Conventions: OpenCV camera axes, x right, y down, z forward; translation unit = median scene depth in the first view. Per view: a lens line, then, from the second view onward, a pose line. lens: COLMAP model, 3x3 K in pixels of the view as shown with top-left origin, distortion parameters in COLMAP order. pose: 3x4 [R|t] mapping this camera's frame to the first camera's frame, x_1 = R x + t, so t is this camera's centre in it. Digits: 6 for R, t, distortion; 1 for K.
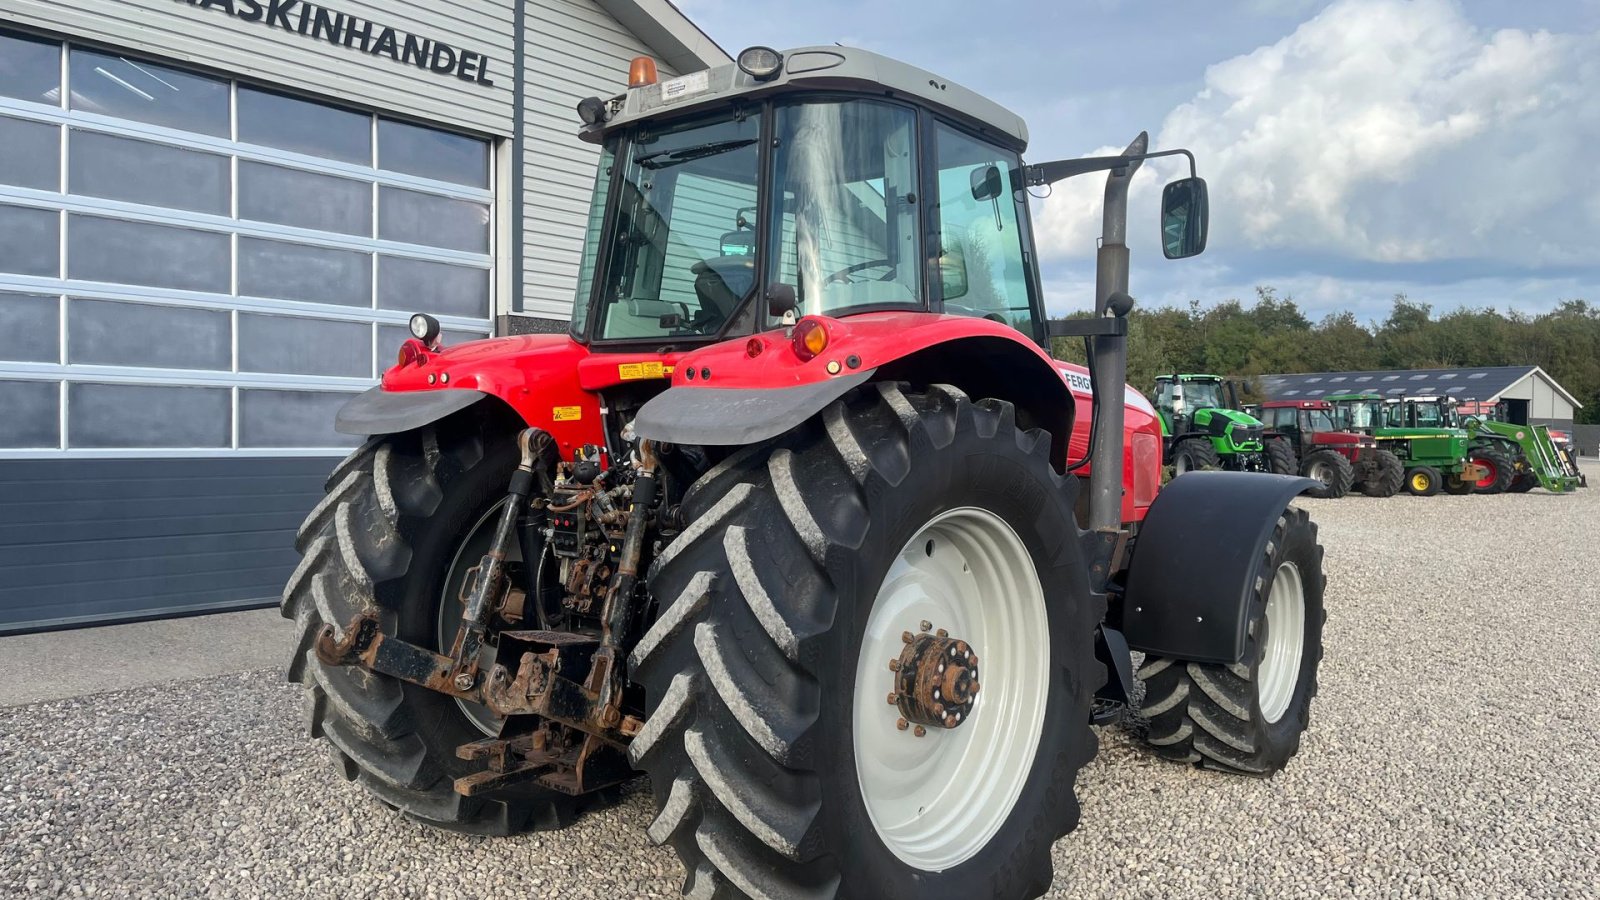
lens RADIAL K [[1210.2, 0, 798.5], [0, 1210.2, 453.1], [0, 0, 1]] dist [0.054443, -0.062992]
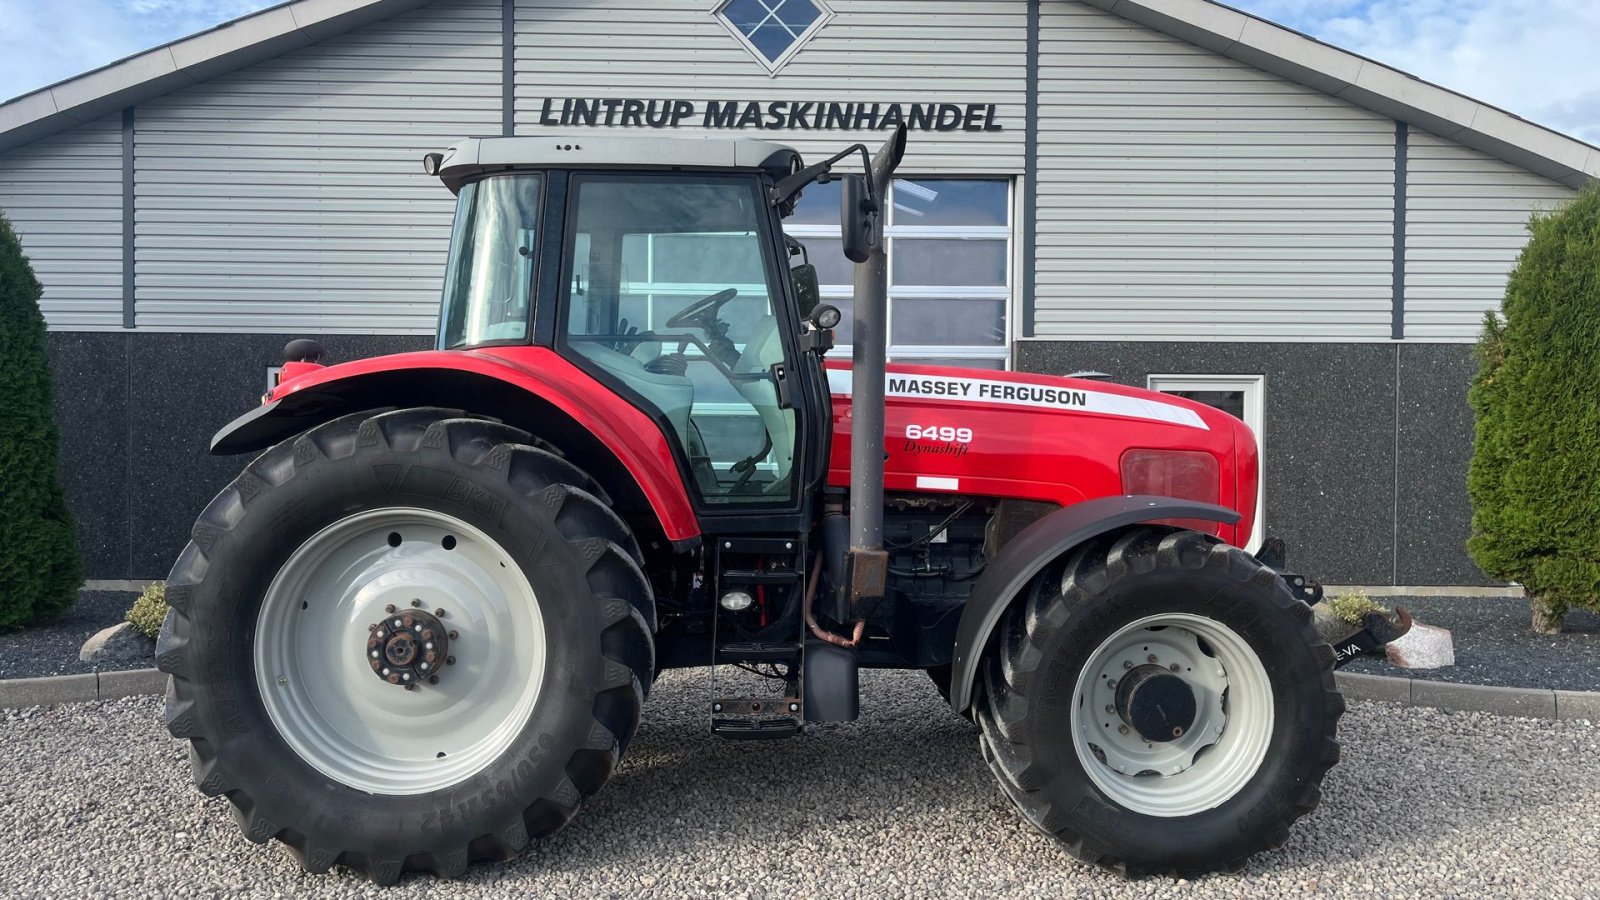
lens RADIAL K [[1210.2, 0, 792.8], [0, 1210.2, 455.8], [0, 0, 1]] dist [0.054443, -0.062992]
pose [[0.654252, 0.002610, -0.756272, 0.559321], [-0.013964, 0.999865, -0.008629, -0.001163], [0.756148, 0.016207, 0.654200, 0.203572]]
